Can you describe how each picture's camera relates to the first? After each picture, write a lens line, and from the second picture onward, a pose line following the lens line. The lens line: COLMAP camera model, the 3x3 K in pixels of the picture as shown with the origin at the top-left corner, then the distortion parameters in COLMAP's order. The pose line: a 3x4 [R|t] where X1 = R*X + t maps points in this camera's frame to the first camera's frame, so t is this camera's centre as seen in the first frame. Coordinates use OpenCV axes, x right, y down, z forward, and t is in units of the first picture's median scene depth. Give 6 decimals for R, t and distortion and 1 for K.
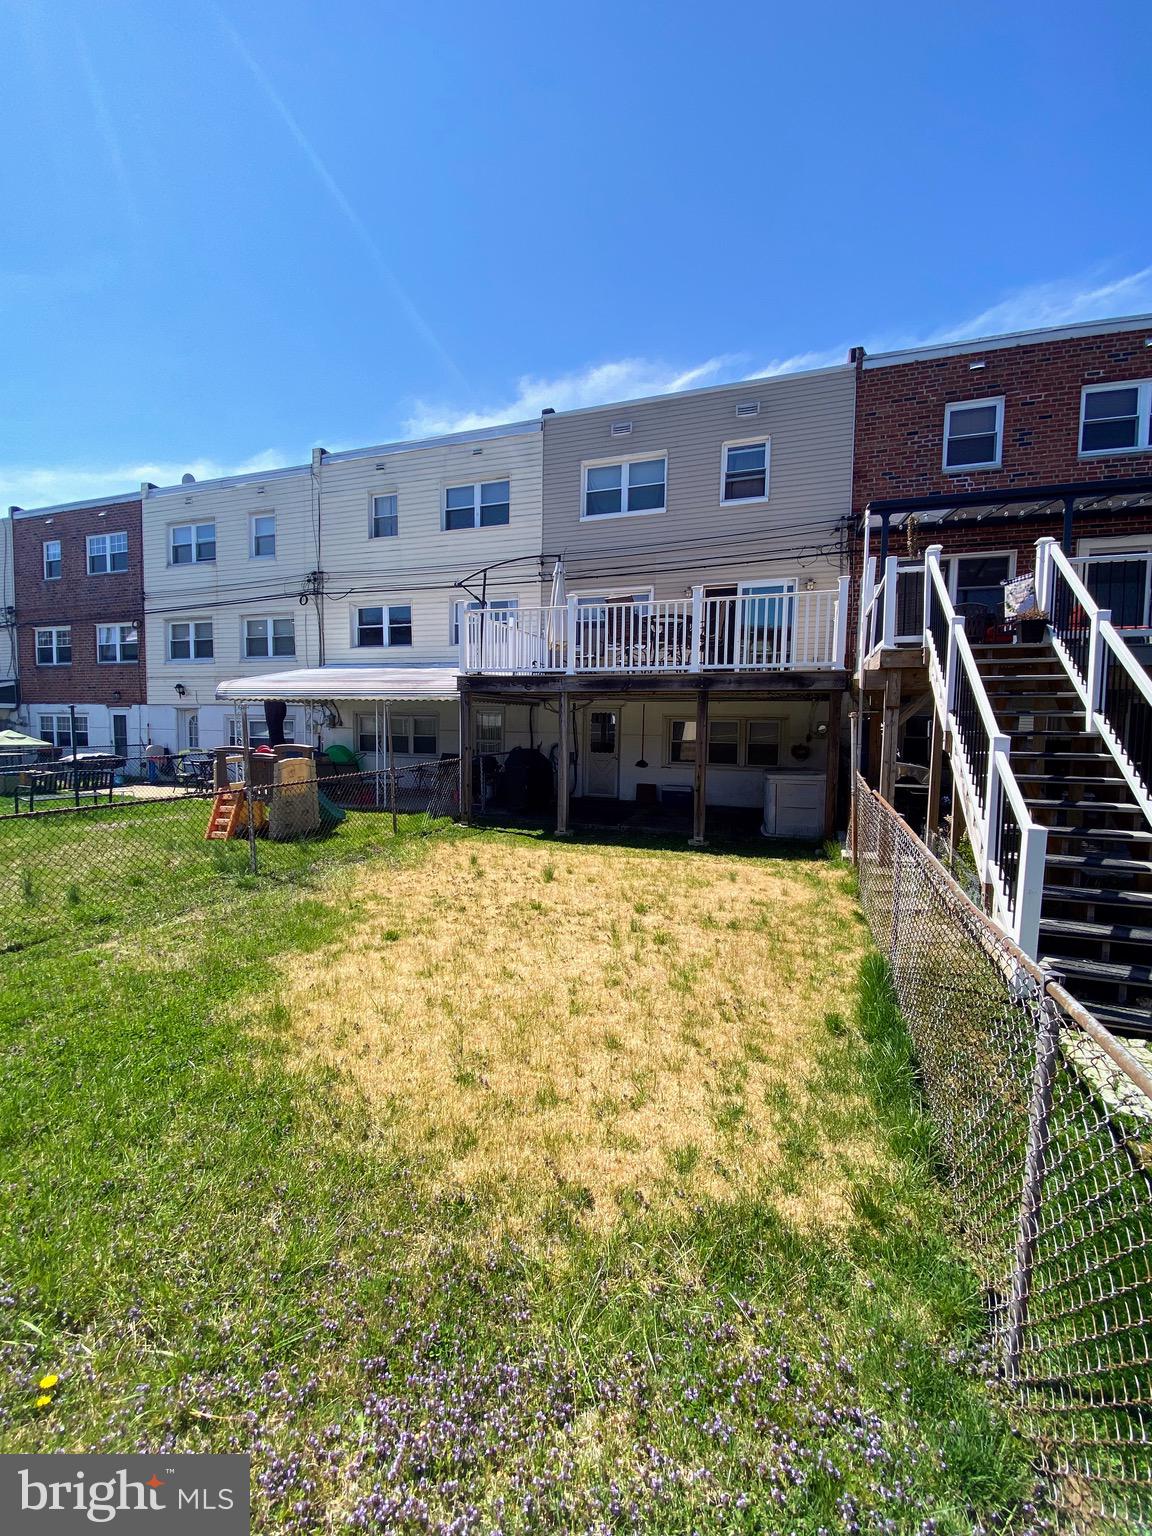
lens RADIAL K [[622.6, 0, 583.0], [0, 622.6, 771.5], [0, 0, 1]] dist [0.021264, -0.022159]
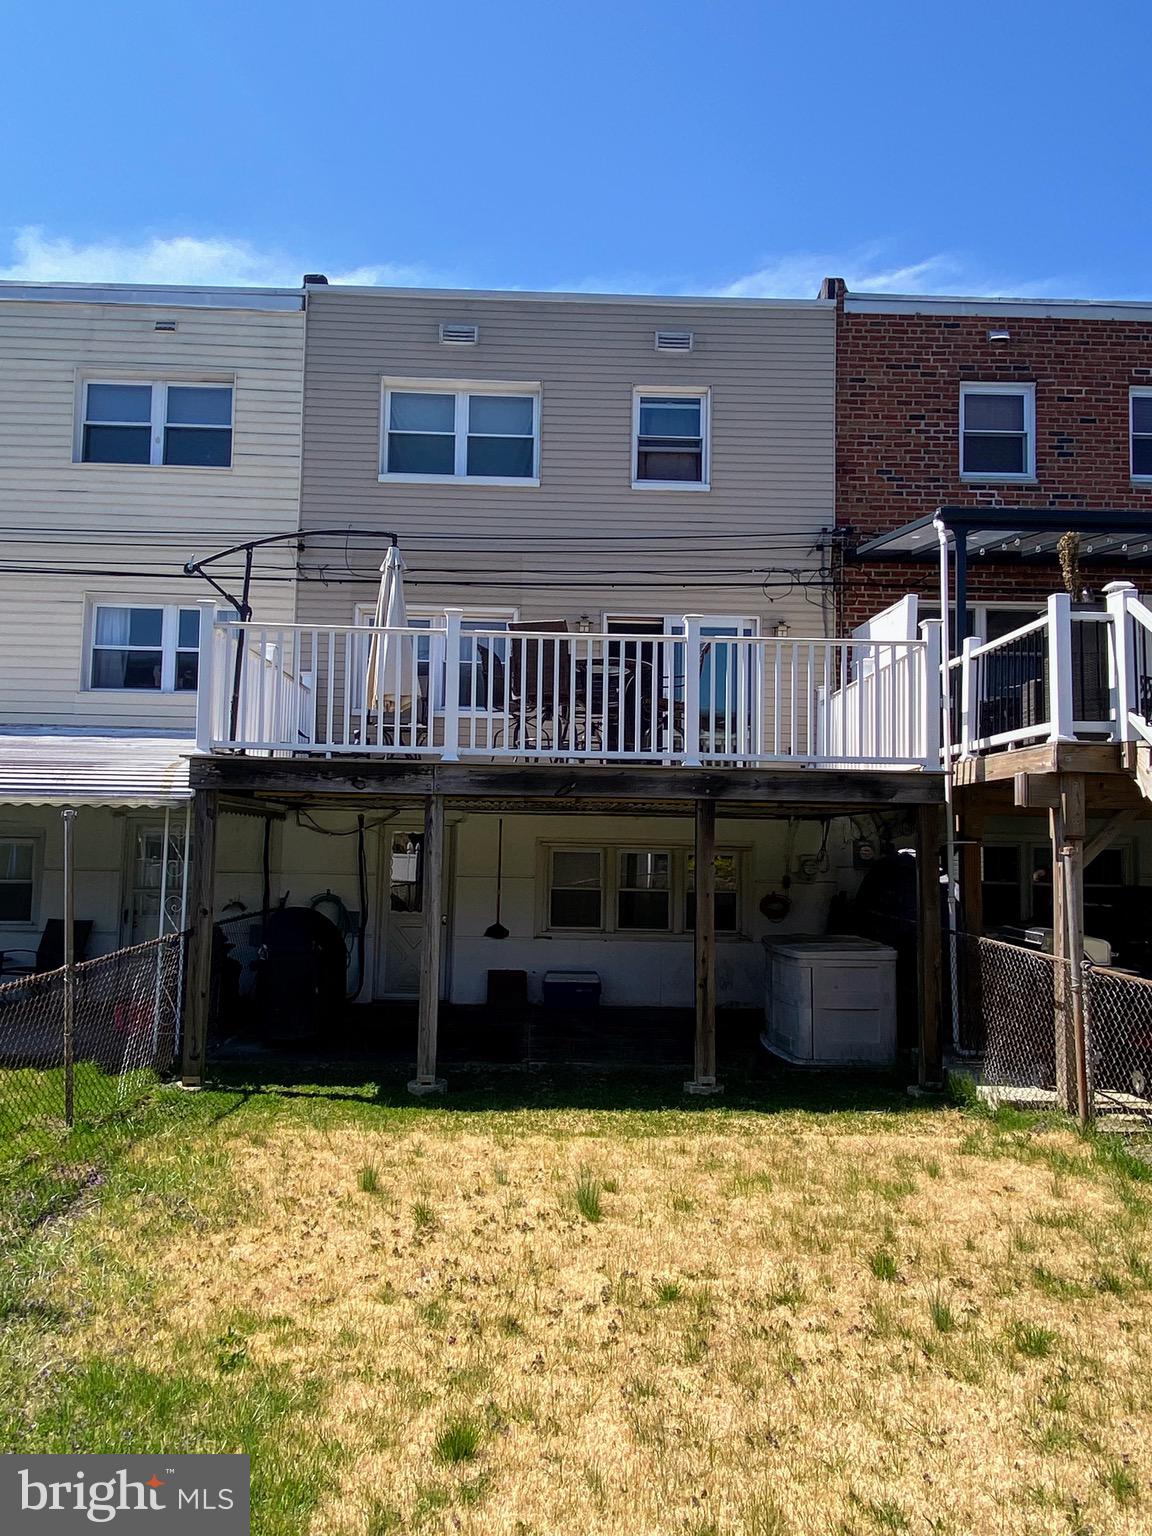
lens RADIAL K [[1069.6, 0, 576.0], [0, 1069.6, 768.0], [0, 0, 1]] dist [0.104051, -0.146442]
pose [[0.931336, 0.033139, 0.362651, -0.205741], [0.021898, 0.988953, -0.146605, -0.017035], [-0.363503, 0.144480, 0.920321, 0.133242]]
